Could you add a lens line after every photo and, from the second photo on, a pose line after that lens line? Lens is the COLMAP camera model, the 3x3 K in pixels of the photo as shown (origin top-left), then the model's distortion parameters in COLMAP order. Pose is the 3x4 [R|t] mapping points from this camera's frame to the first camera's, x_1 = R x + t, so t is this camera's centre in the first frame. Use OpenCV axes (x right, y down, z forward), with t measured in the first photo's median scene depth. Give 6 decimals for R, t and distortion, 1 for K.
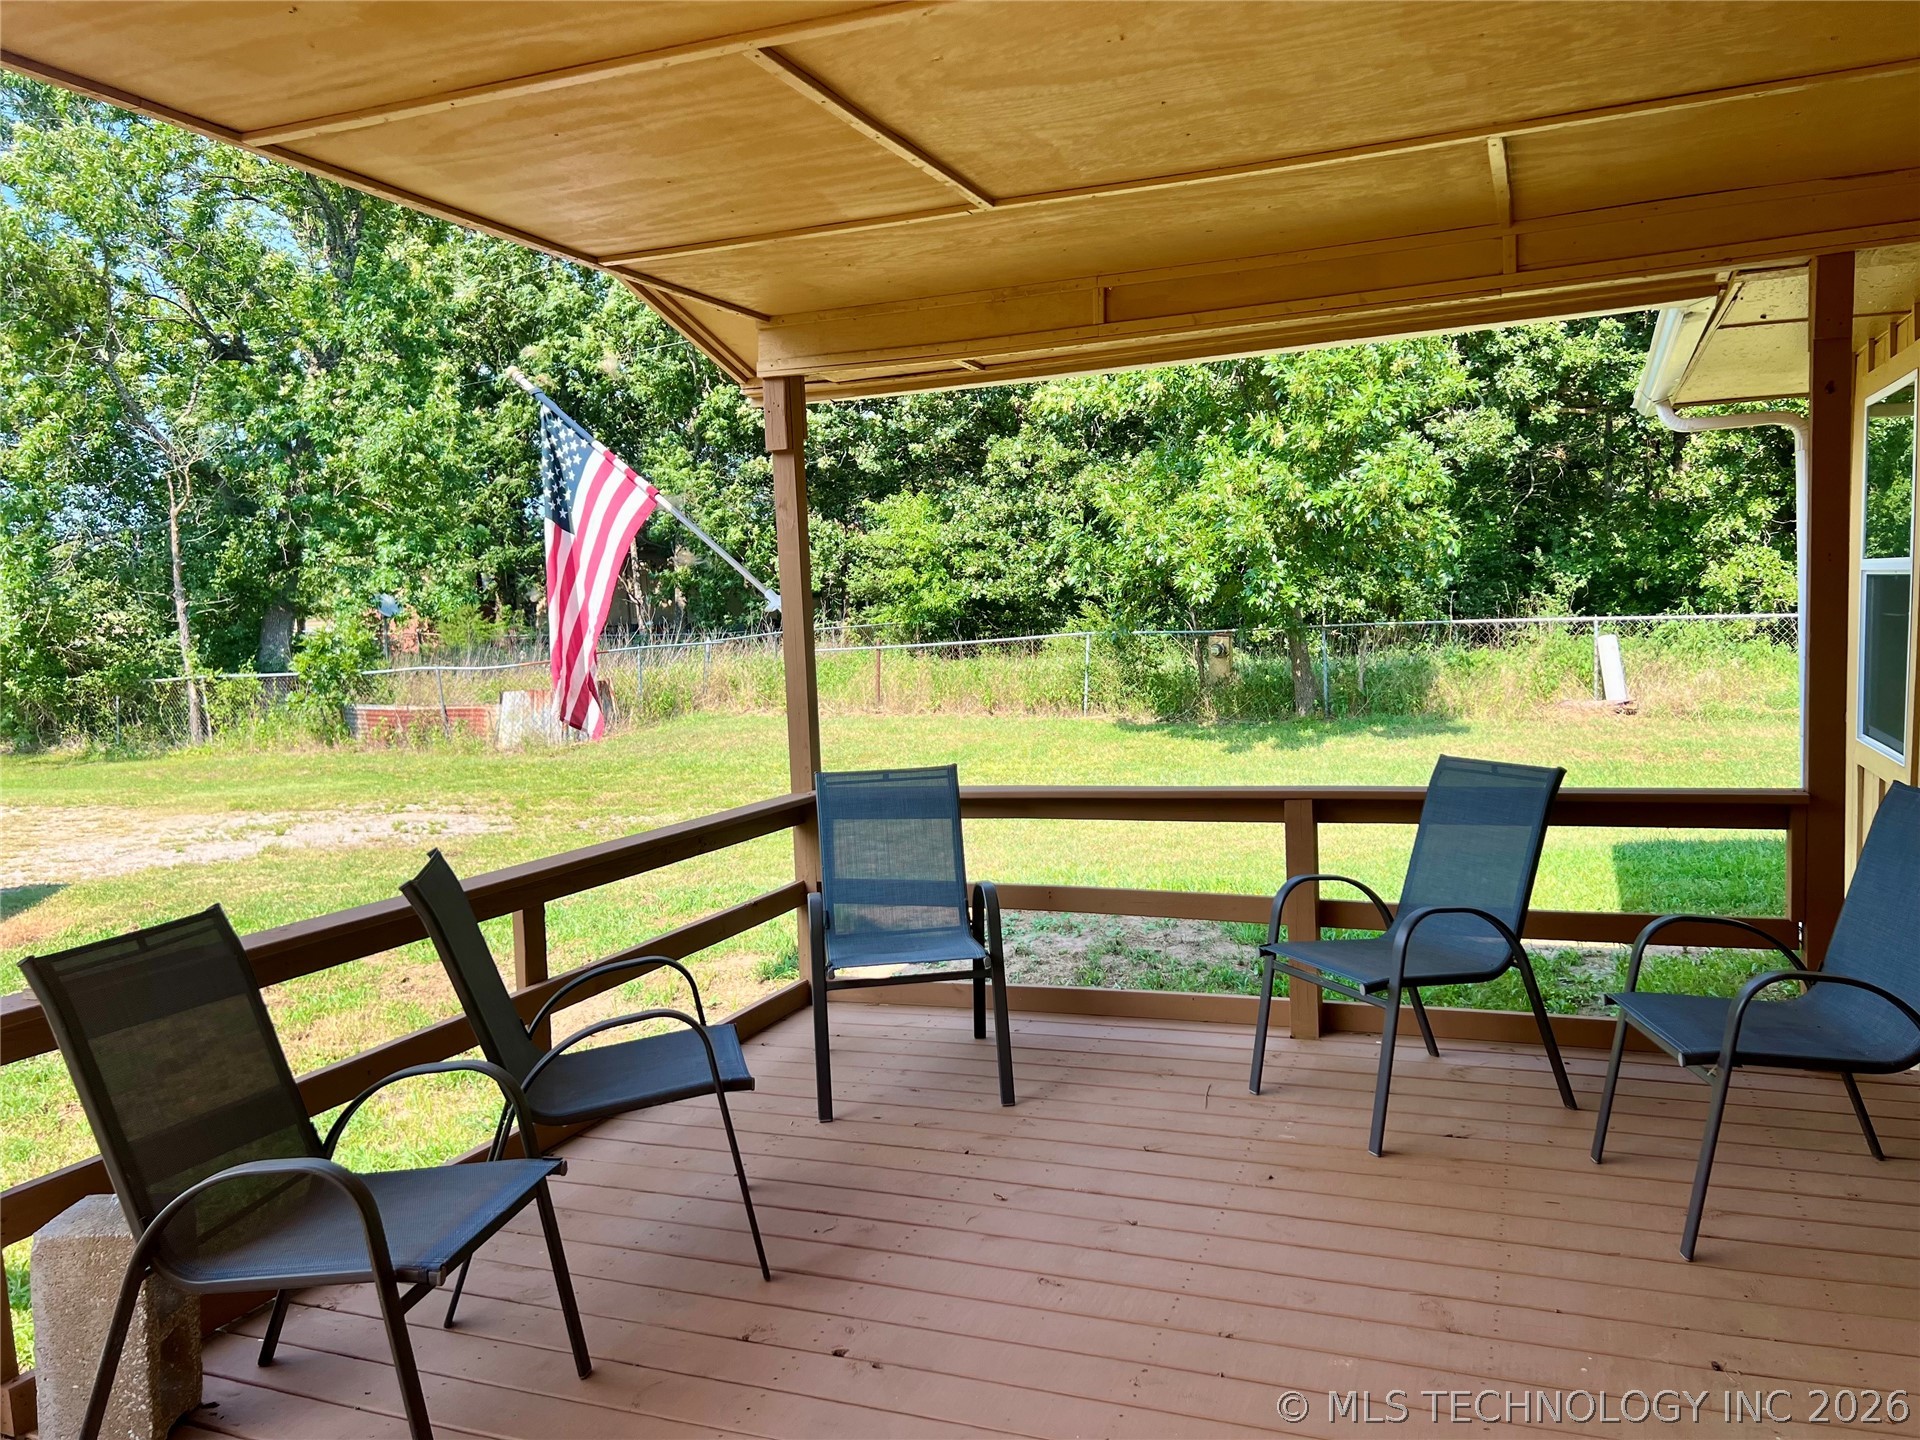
lens RADIAL K [[1451.5, 0, 961.9], [0, 1451.5, 730.9], [0, 0, 1]] dist [0.008296, -0.003850]
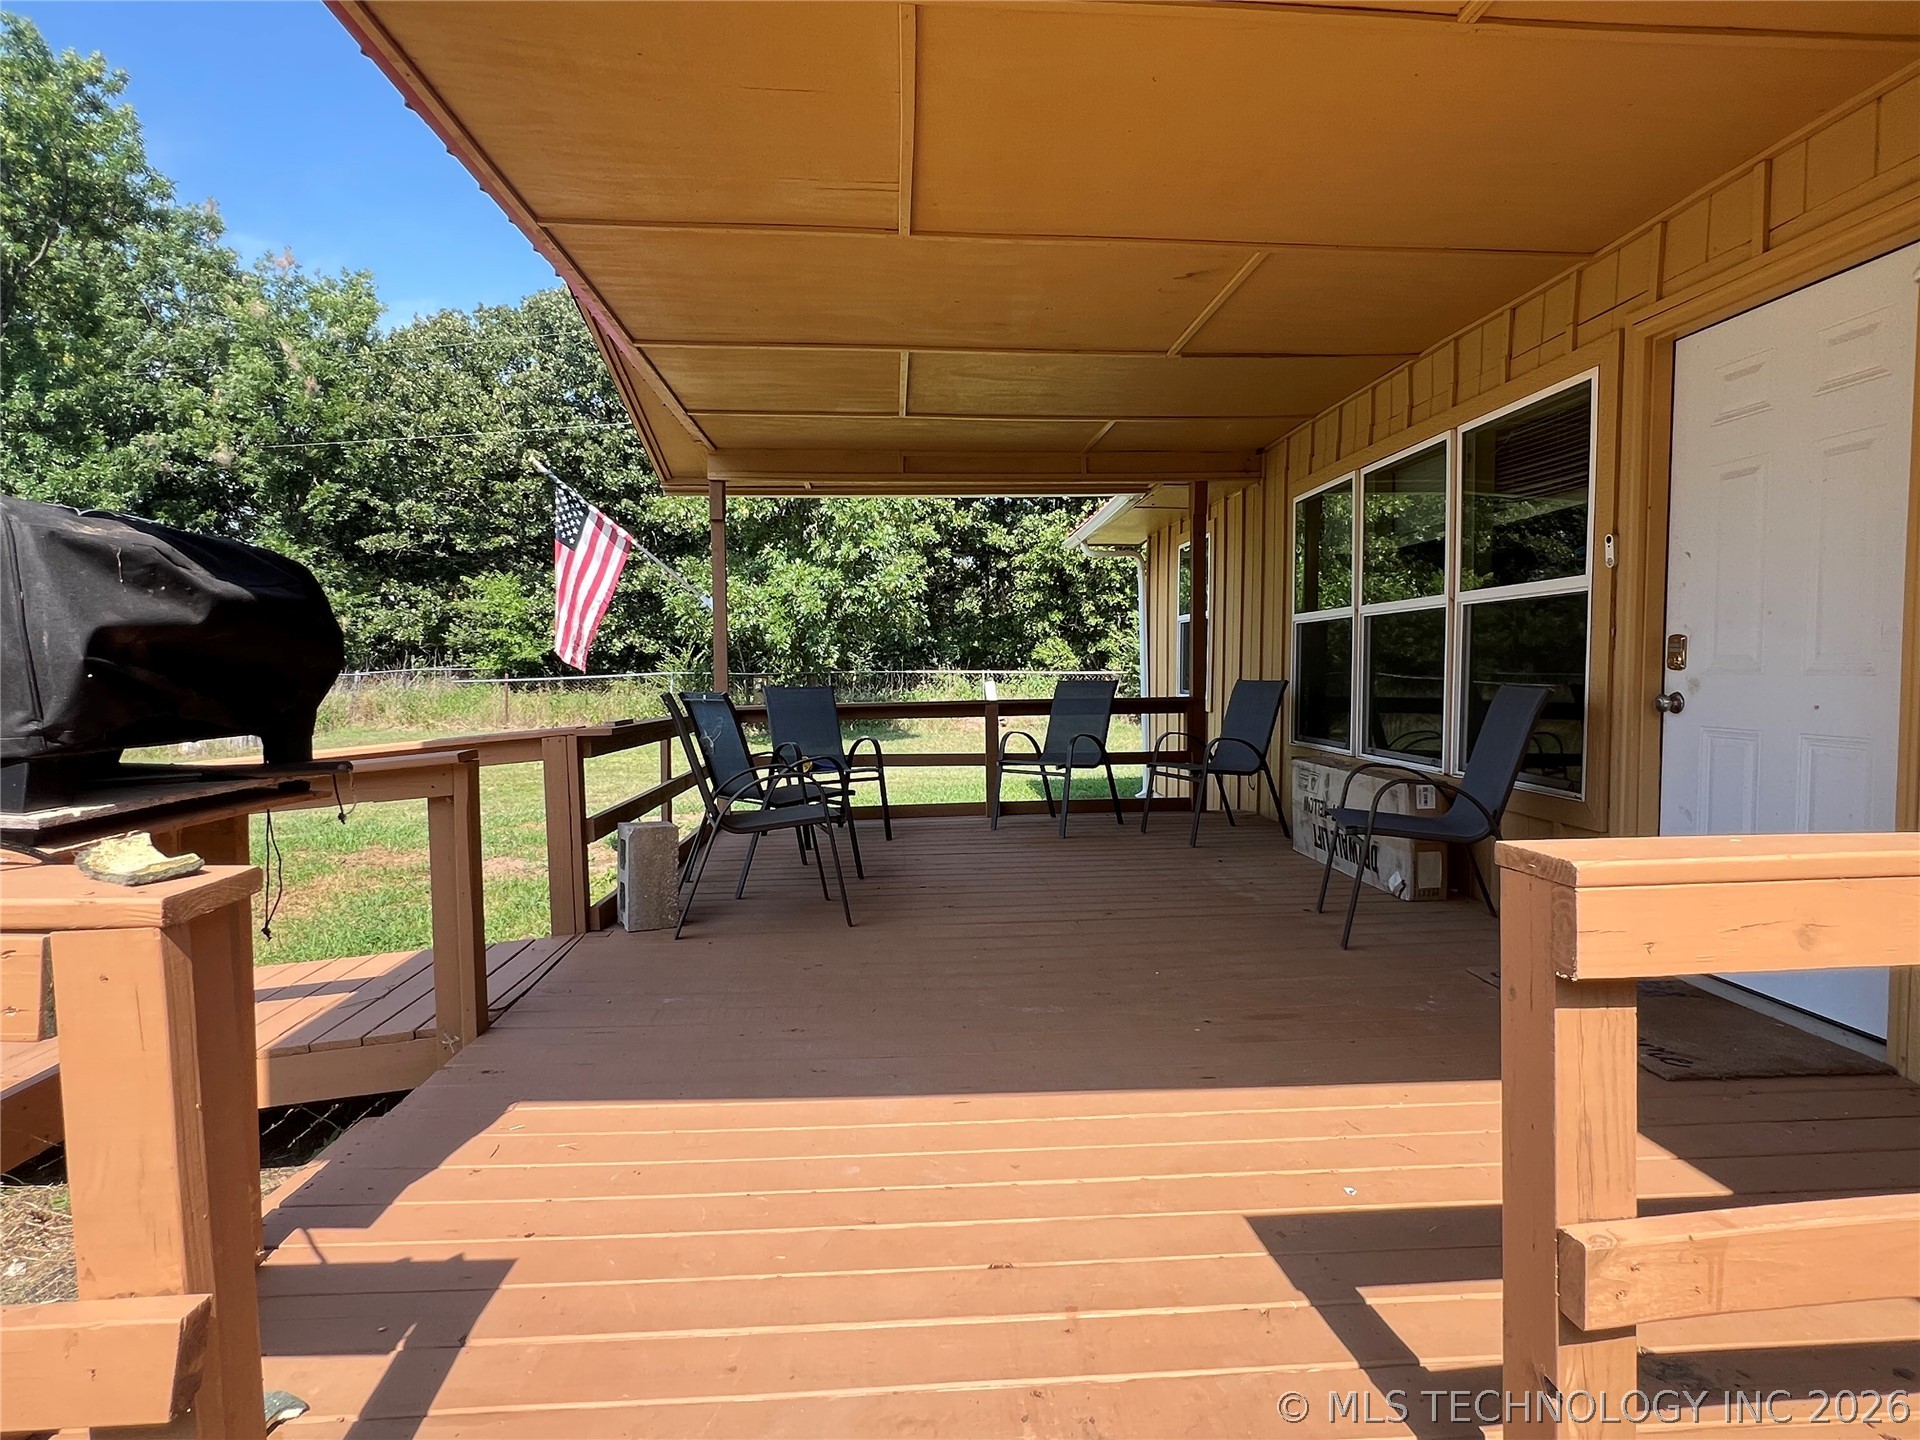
lens RADIAL K [[1043.8, 0, 962.1], [0, 1043.8, 718.5], [0, 0, 1]] dist [-0.001567, -0.000392]
pose [[0.899781, 0.016185, 0.436042, -0.097920], [0.005988, 0.998760, -0.049429, 0.029208], [-0.436301, 0.047086, 0.898568, -0.072837]]
